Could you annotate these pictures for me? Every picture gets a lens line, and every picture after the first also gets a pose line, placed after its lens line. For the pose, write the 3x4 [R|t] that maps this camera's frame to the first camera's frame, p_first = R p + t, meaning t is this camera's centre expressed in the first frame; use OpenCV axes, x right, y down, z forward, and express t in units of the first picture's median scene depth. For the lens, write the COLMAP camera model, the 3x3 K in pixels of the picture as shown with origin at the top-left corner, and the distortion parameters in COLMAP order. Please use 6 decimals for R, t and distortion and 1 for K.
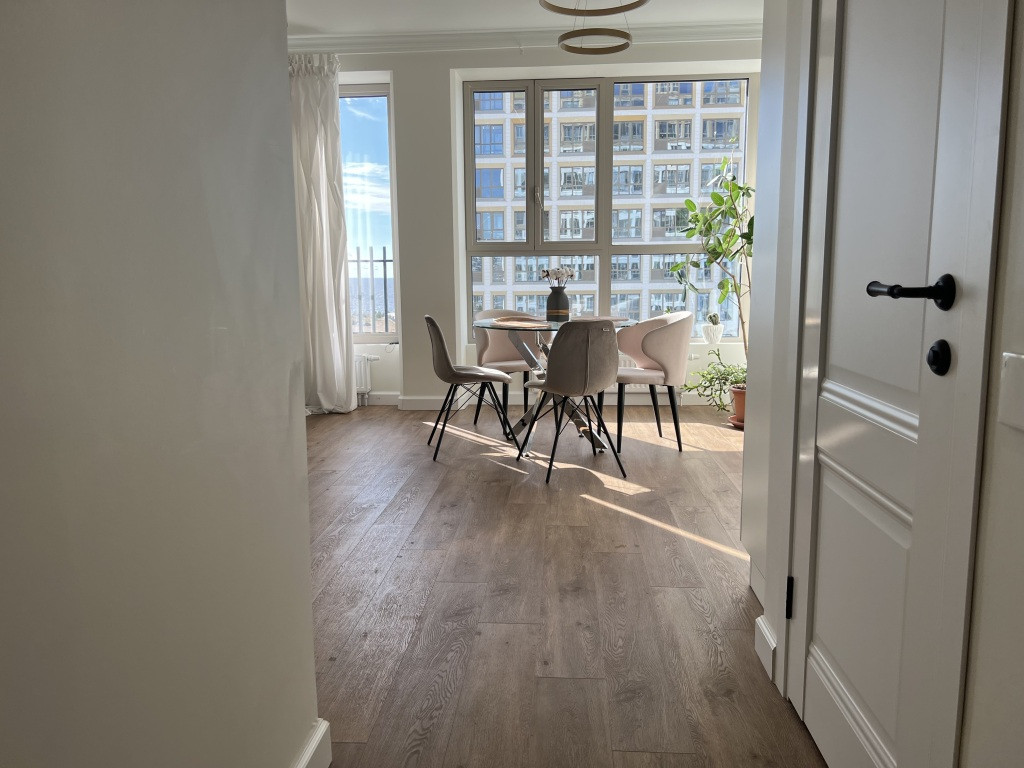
lens RADIAL K [[719.4, 0, 512.0], [0, 719.4, 384.0], [0, 0, 1]] dist [0.010010, 0.003354]
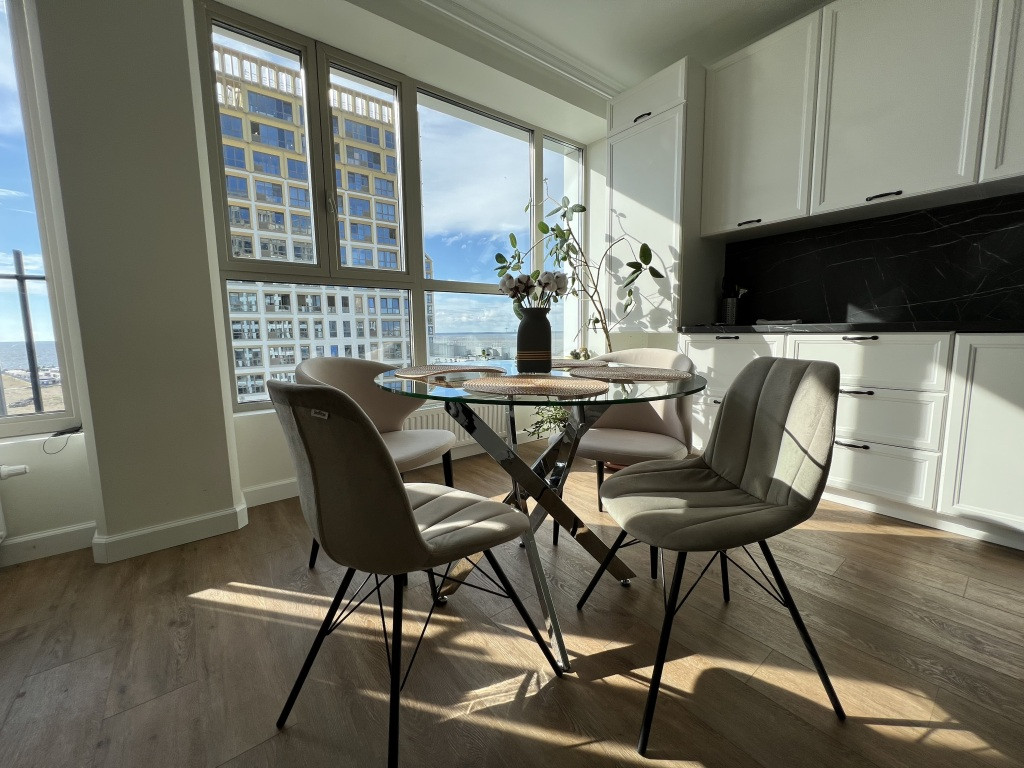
lens RADIAL K [[407.4, 0, 509.6], [0, 407.4, 381.1], [0, 0, 1]] dist [0.000096, -0.000112]
pose [[0.752475, -0.084894, 0.653127, -0.113563], [0.108892, 0.994047, 0.003752, -0.061264], [-0.649557, 0.068297, 0.757239, 0.572491]]
